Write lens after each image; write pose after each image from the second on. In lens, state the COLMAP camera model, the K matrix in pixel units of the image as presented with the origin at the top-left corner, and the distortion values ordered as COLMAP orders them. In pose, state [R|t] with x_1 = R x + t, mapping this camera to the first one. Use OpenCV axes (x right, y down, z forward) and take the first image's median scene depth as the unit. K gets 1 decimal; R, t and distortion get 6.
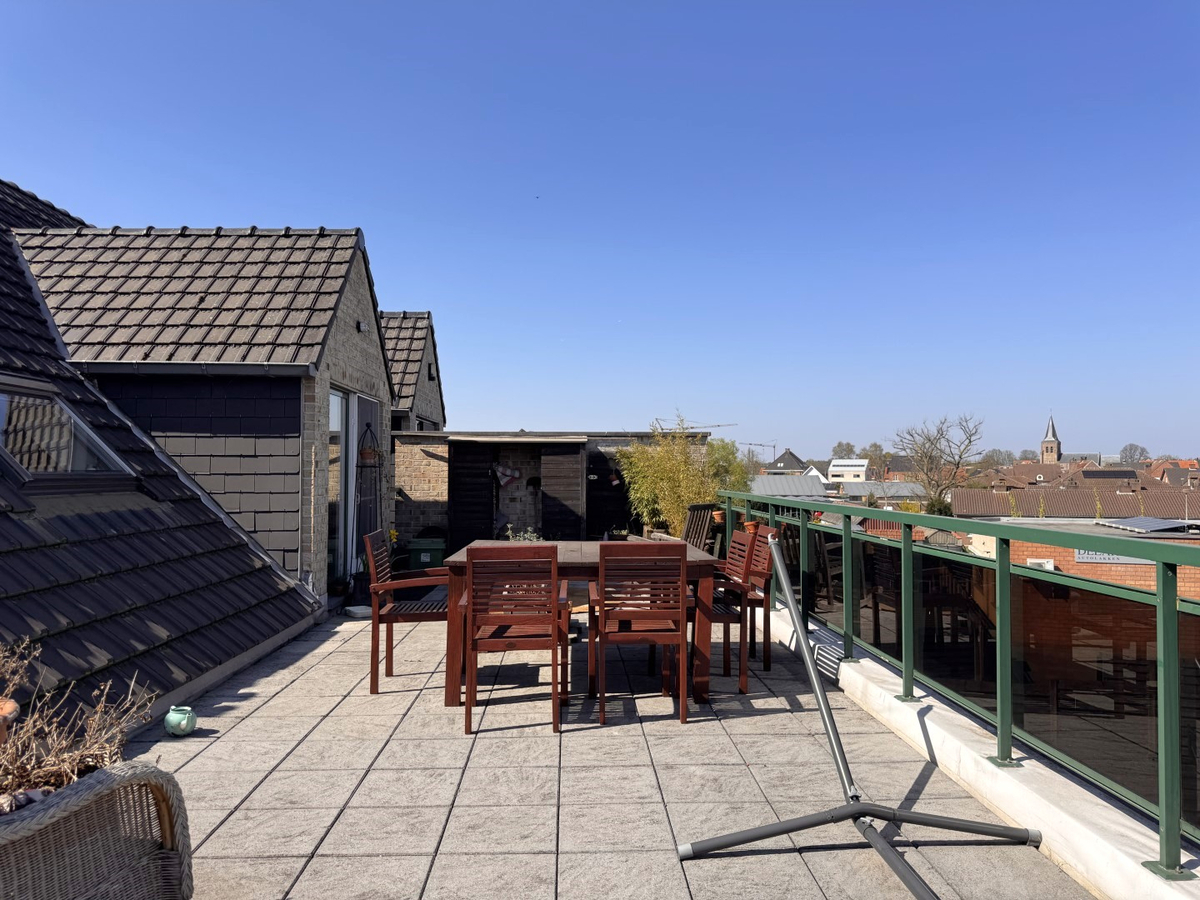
lens RADIAL K [[848.8, 0, 600.0], [0, 848.8, 450.0], [0, 0, 1]] dist [0.002260, 0.000887]
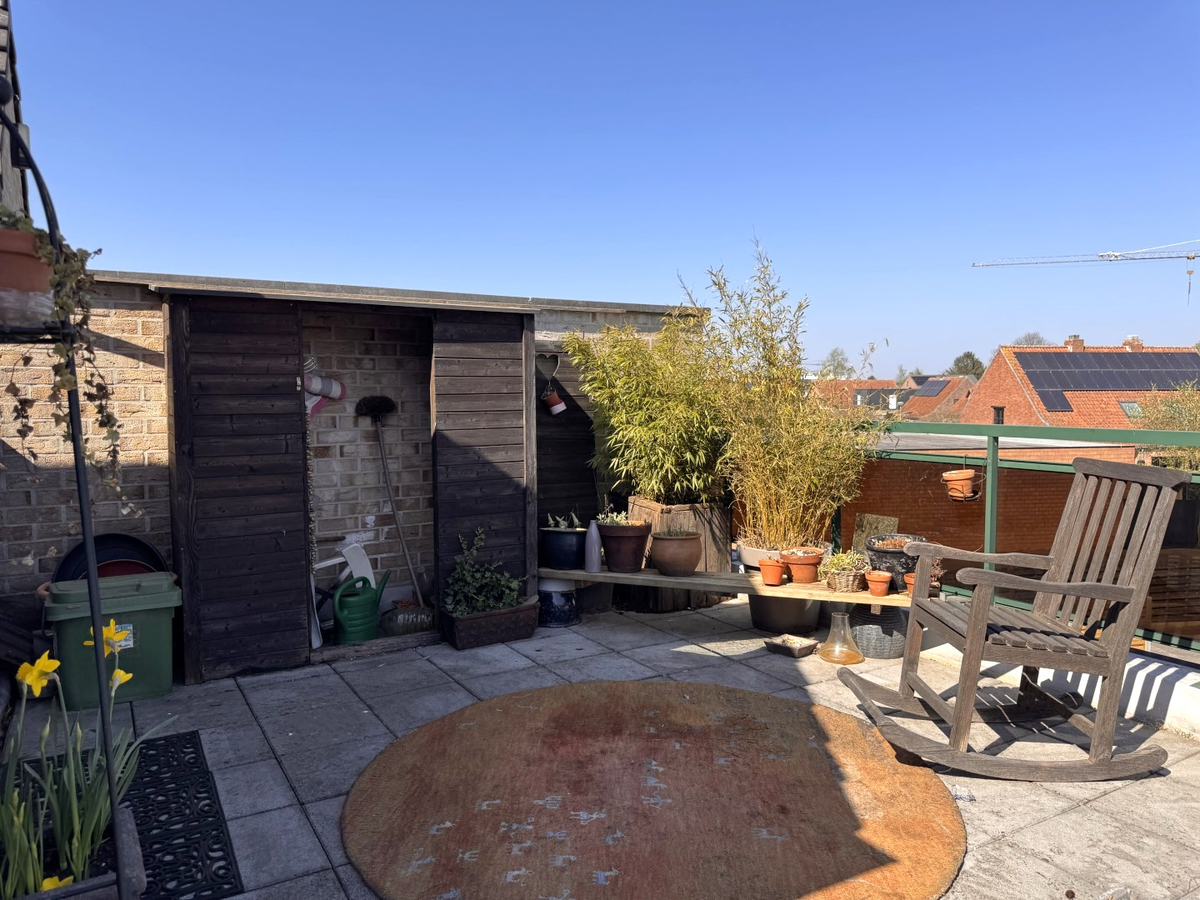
lens RADIAL K [[848.8, 0, 600.0], [0, 848.8, 450.0], [0, 0, 1]] dist [0.002260, 0.000887]
pose [[0.874233, -0.036239, 0.484152, -0.195253], [-0.008045, 0.995992, 0.089078, 0.021013], [-0.485440, -0.081770, 0.870438, 0.608821]]
